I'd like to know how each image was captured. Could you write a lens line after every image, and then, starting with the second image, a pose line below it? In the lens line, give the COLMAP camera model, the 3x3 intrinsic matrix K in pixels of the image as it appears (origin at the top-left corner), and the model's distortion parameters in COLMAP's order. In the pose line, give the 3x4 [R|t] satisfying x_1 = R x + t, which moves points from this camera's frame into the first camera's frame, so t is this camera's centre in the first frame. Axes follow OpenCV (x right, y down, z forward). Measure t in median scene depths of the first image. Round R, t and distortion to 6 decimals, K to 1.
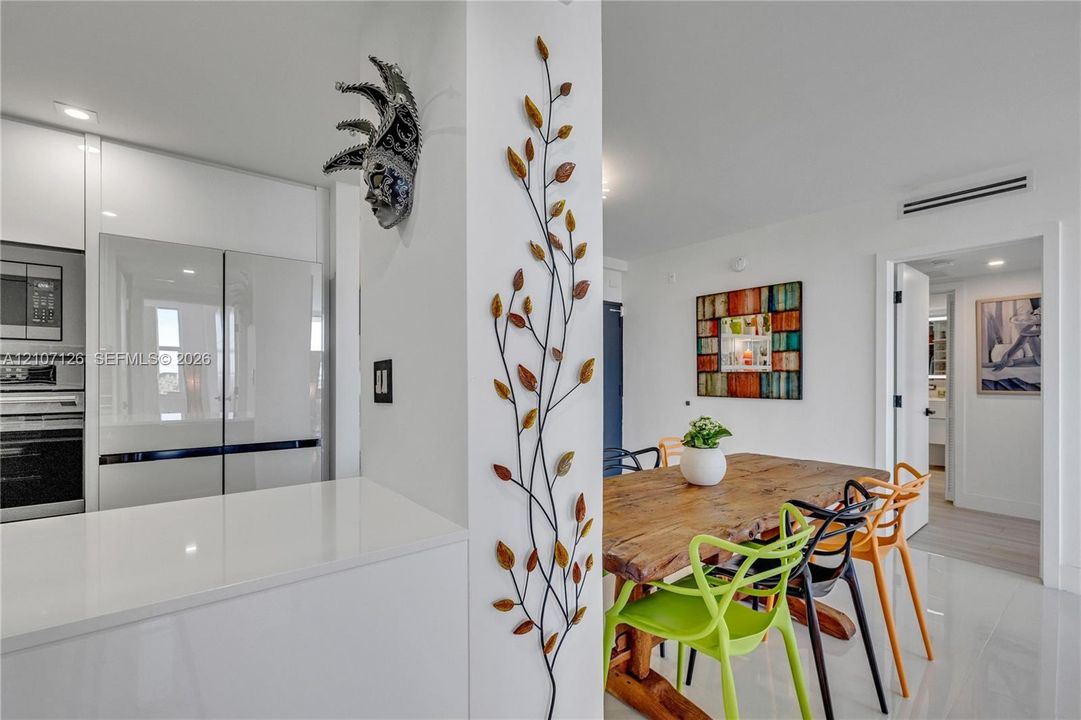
lens RADIAL K [[514.7, 0, 539.1], [0, 514.7, 370.9], [0, 0, 1]] dist [0.001258, 0.000371]
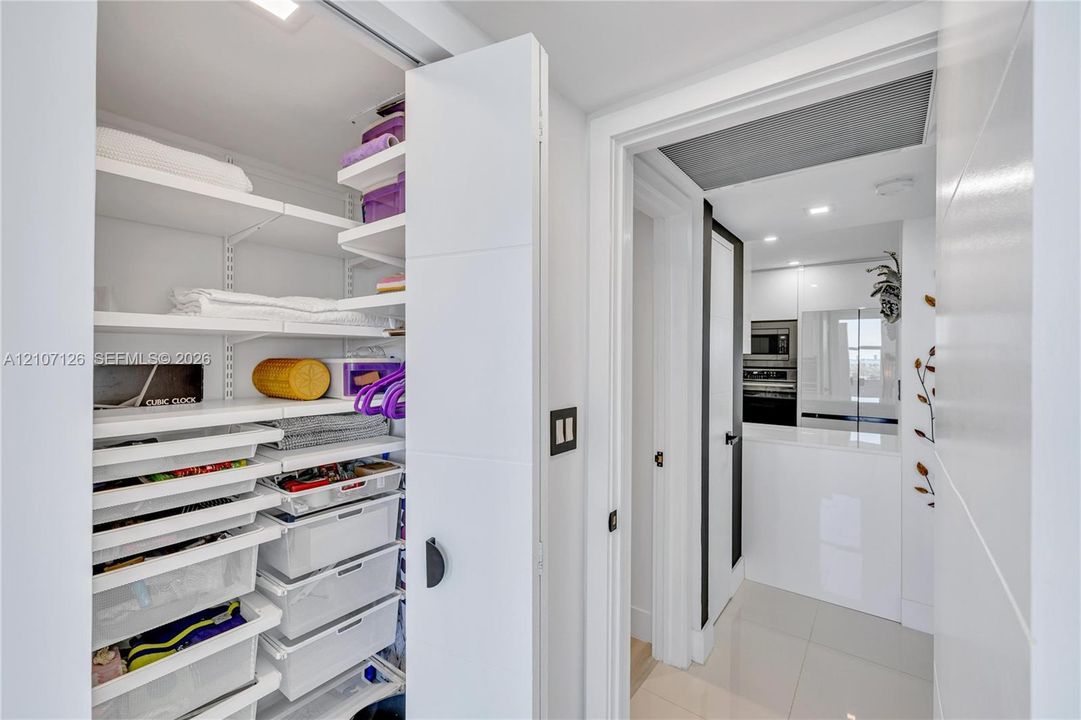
lens RADIAL K [[453.2, 0, 541.8], [0, 453.2, 358.2], [0, 0, 1]] dist [-0.002372, -0.000446]
pose [[0.274196, 0.006641, -0.961651, 0.829176], [-0.005470, 0.999971, 0.005345, -0.086545], [0.961658, 0.003795, 0.274225, -0.712297]]
